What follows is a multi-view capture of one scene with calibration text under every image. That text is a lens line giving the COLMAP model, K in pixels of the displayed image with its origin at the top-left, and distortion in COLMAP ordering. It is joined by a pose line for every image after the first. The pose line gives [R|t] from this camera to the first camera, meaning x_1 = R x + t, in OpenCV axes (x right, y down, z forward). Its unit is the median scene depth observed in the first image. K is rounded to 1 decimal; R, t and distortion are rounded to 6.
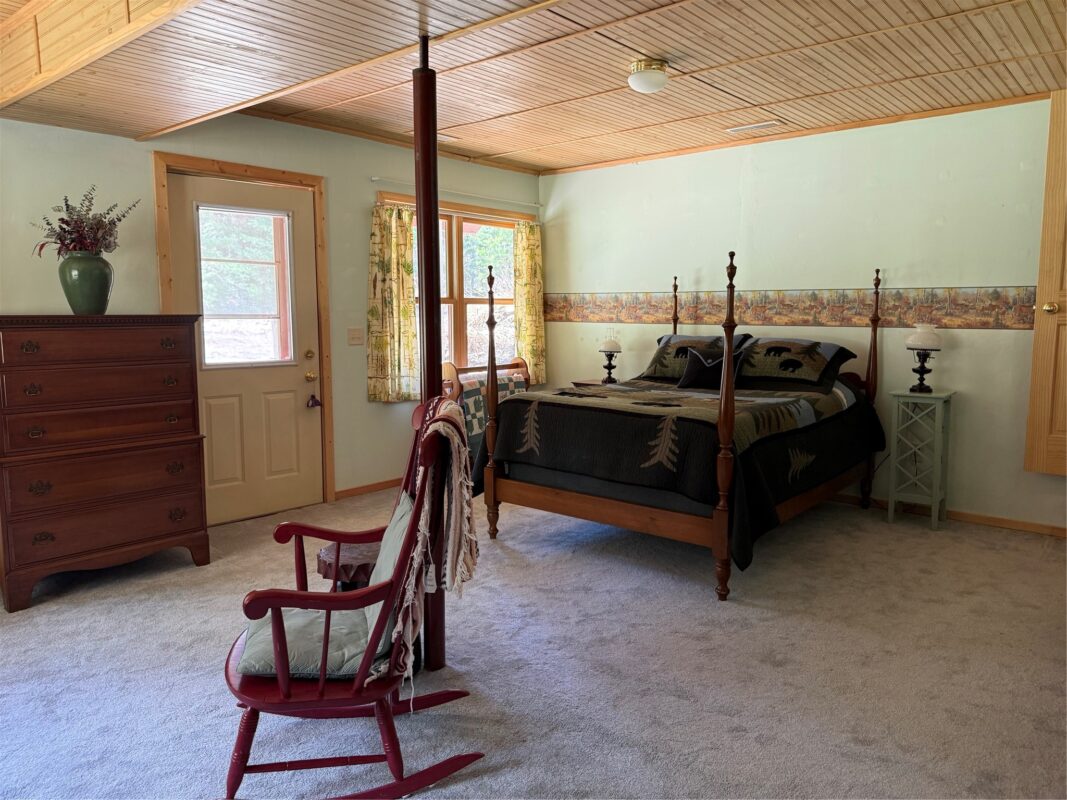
lens RADIAL K [[752.1, 0, 531.1], [0, 752.1, 395.9], [0, 0, 1]] dist [0.091901, -0.125391]
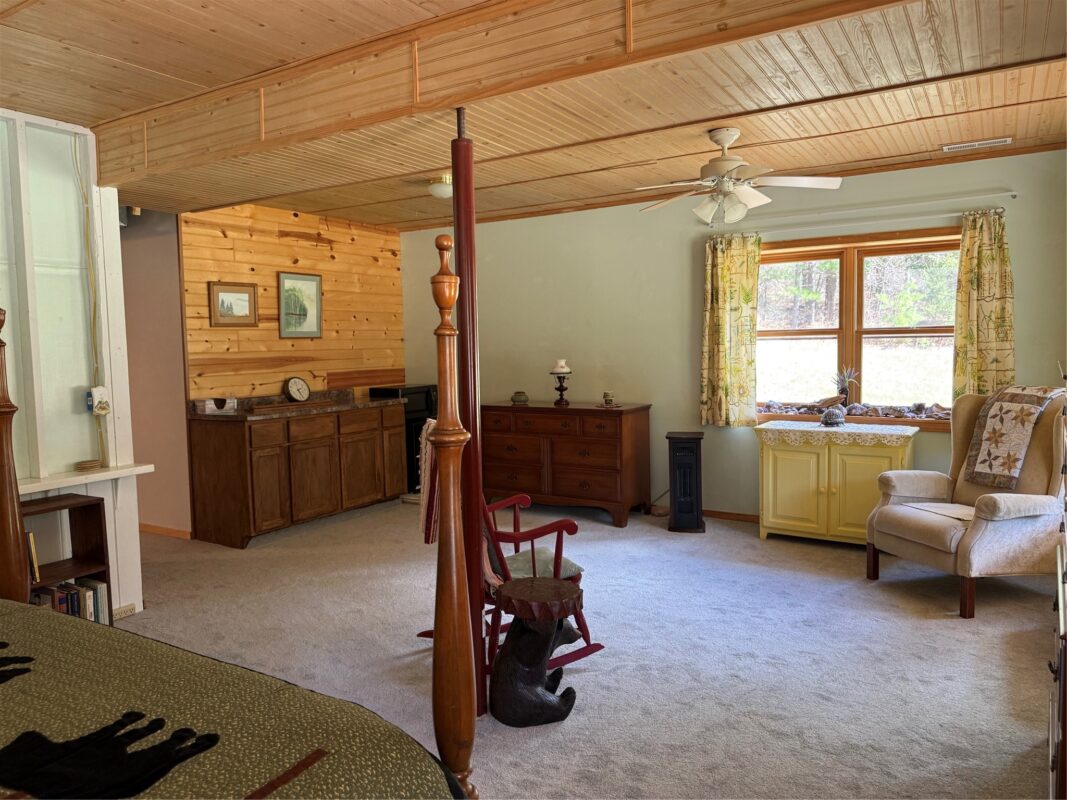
lens RADIAL K [[752.1, 0, 531.1], [0, 752.1, 395.9], [0, 0, 1]] dist [0.091901, -0.125391]
pose [[-0.987807, 0.036524, -0.151337, 0.911157], [0.008811, 0.983648, 0.179887, -0.335169], [0.155433, 0.176360, -0.971976, 2.841612]]
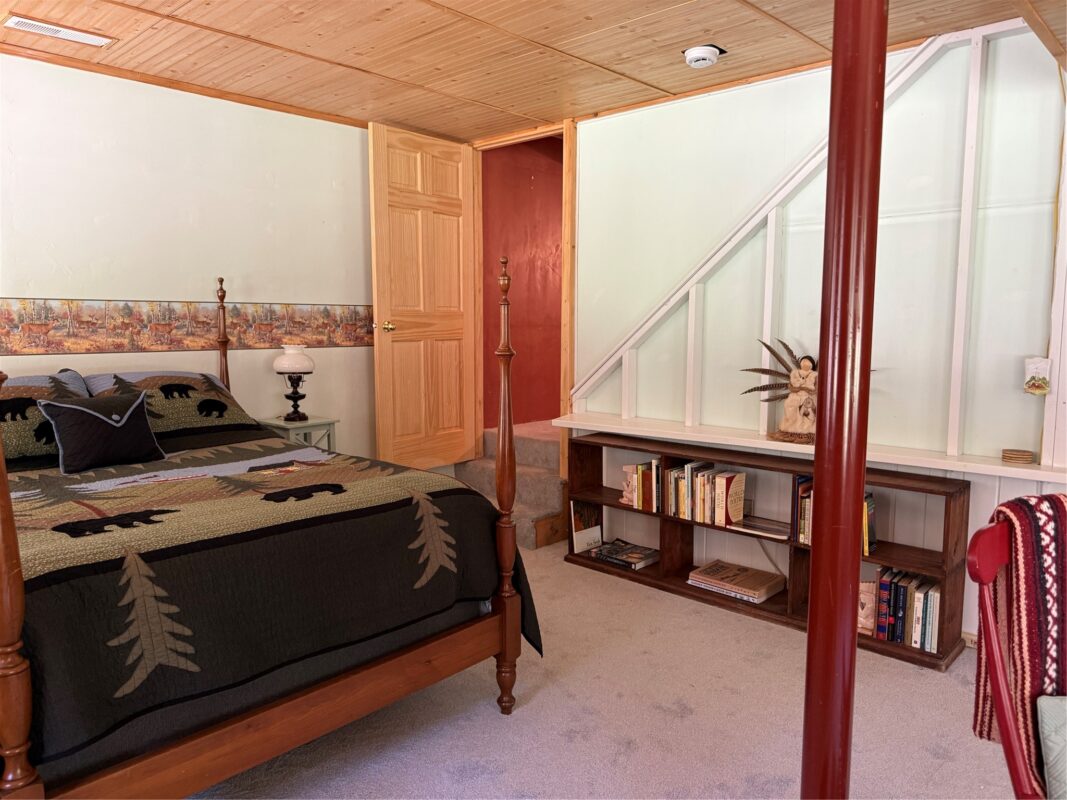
lens RADIAL K [[752.1, 0, 531.1], [0, 752.1, 395.9], [0, 0, 1]] dist [0.091901, -0.125391]
pose [[0.052561, -0.100245, 0.993574, -0.409043], [0.117173, 0.988695, 0.093554, -0.098091], [-0.991720, 0.111503, 0.063712, 0.779286]]
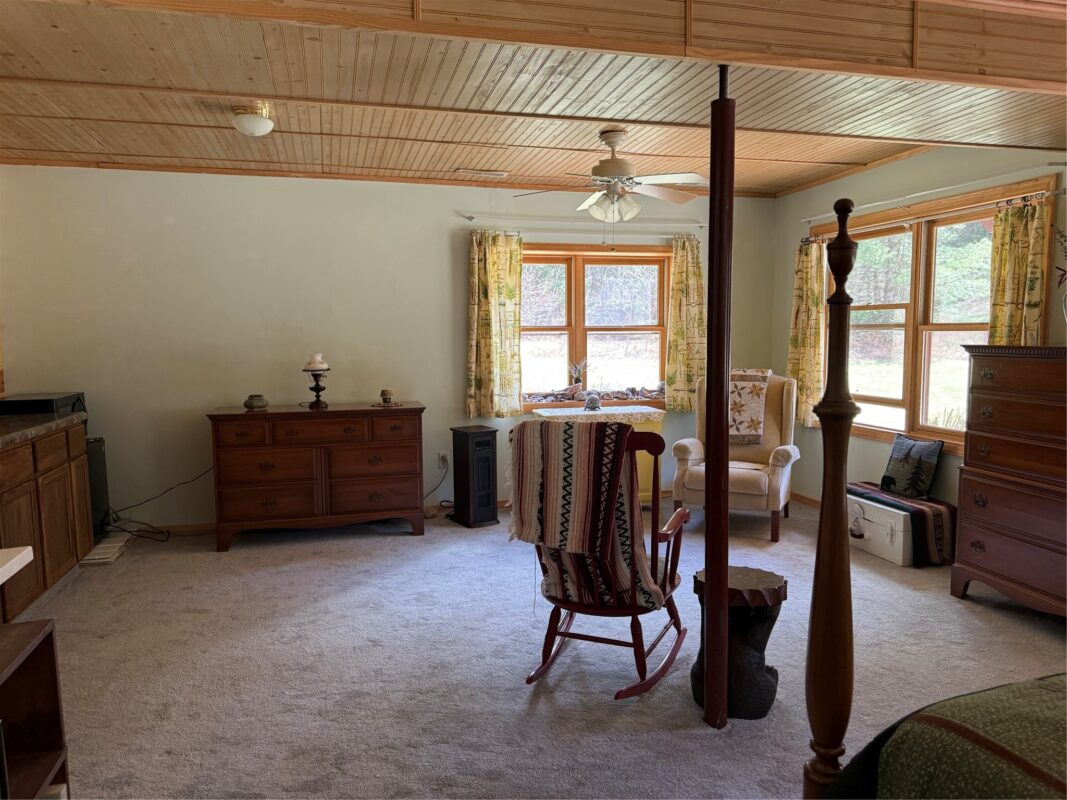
lens RADIAL K [[748.8, 0, 532.8], [0, 748.8, 404.2], [0, 0, 1]] dist [0.170559, -0.248928]
pose [[-0.561919, 0.087371, -0.822565, 1.549261], [-0.077935, 0.984391, 0.157799, -0.275877], [0.823513, 0.152777, -0.546339, 2.329094]]
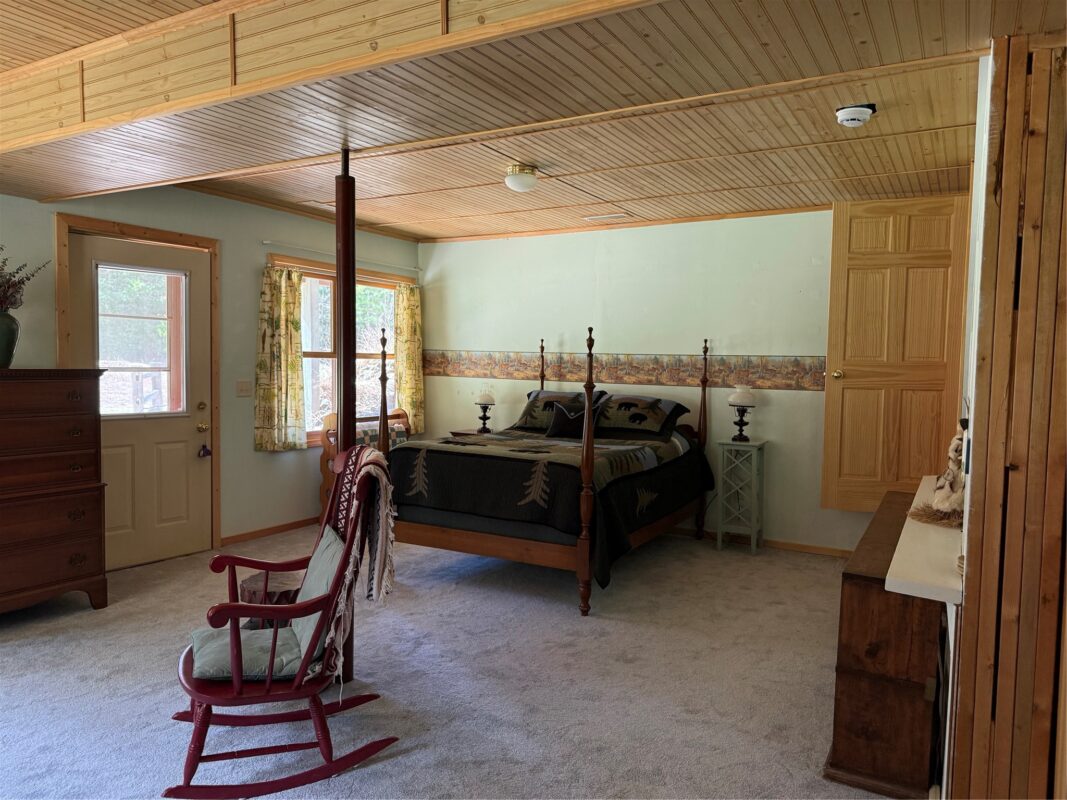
lens RADIAL K [[748.8, 0, 532.8], [0, 748.8, 404.2], [0, 0, 1]] dist [0.170559, -0.248928]
pose [[0.983068, 0.007877, 0.183071, -0.042485], [0.001937, 0.998573, -0.053364, 0.000313], [-0.183230, 0.052815, 0.981650, -0.147672]]
